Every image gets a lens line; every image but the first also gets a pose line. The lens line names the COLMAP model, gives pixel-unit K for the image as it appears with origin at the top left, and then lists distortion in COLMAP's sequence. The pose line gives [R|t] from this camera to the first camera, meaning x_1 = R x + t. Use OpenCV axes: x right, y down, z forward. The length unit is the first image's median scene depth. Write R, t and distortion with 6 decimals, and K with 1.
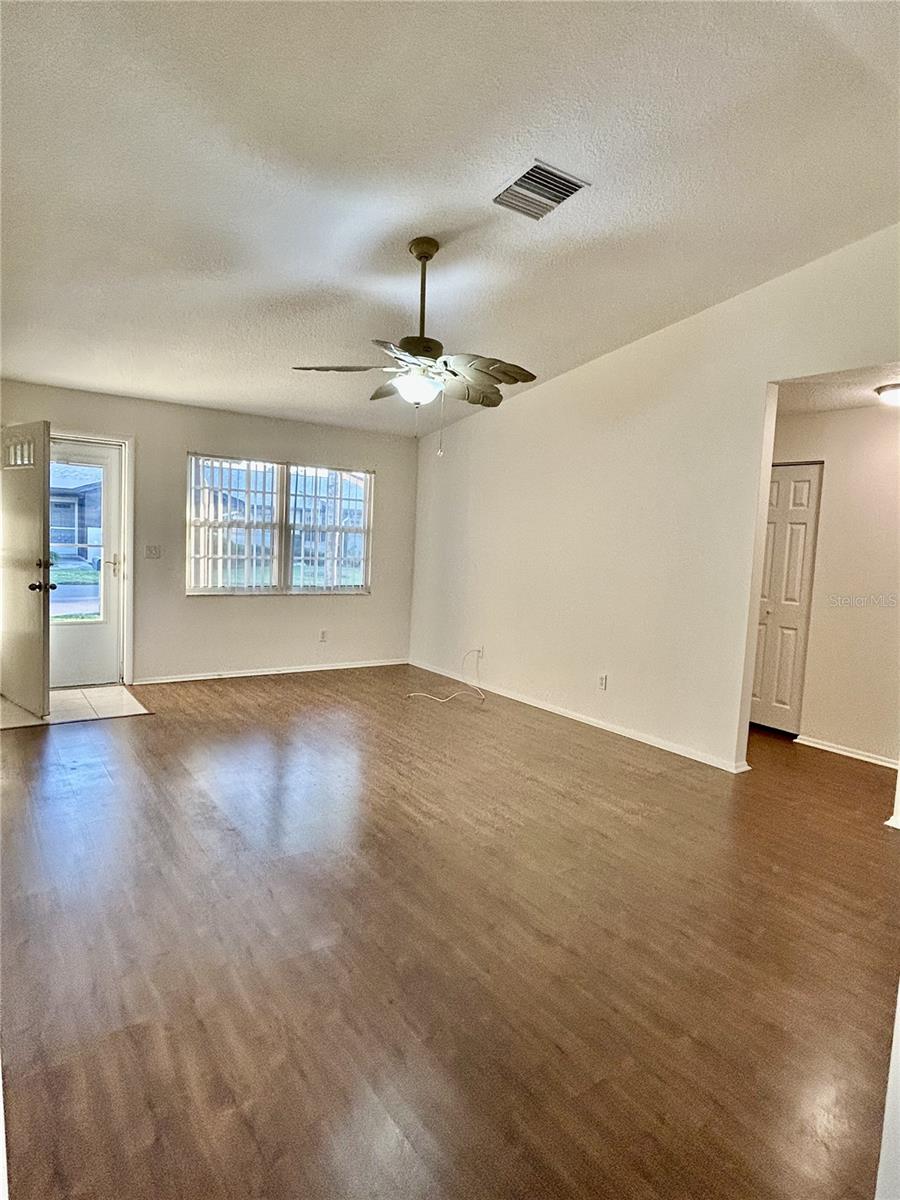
lens RADIAL K [[685.3, 0, 452.5], [0, 685.3, 600.0], [0, 0, 1]] dist [-0.005801, 0.008954]
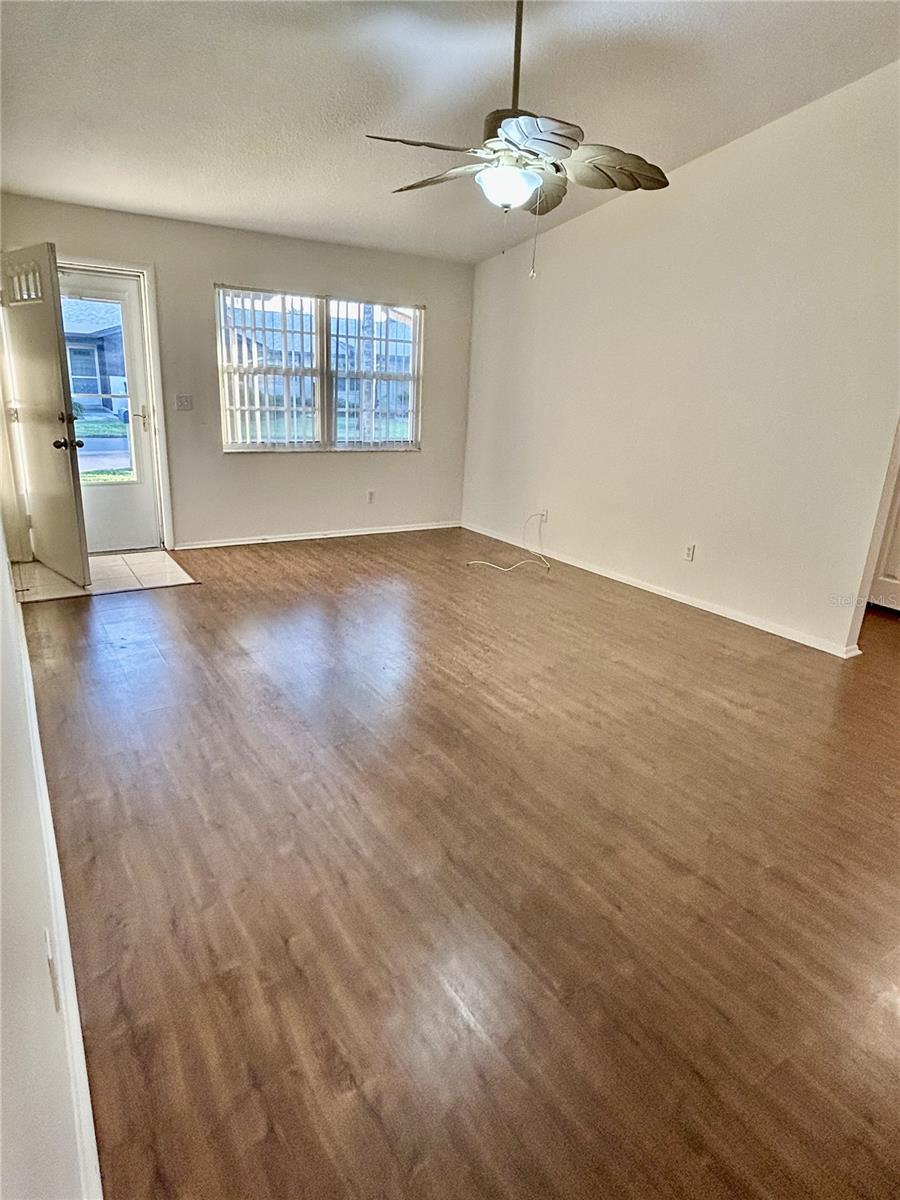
lens RADIAL K [[685.3, 0, 447.6], [0, 685.3, 597.8], [0, 0, 1]] dist [-0.005801, 0.008954]
pose [[0.998863, 0.011133, -0.046364, -0.064862], [-0.001297, 0.978344, 0.206984, -0.008982], [0.047664, -0.206688, 0.977245, 0.116258]]
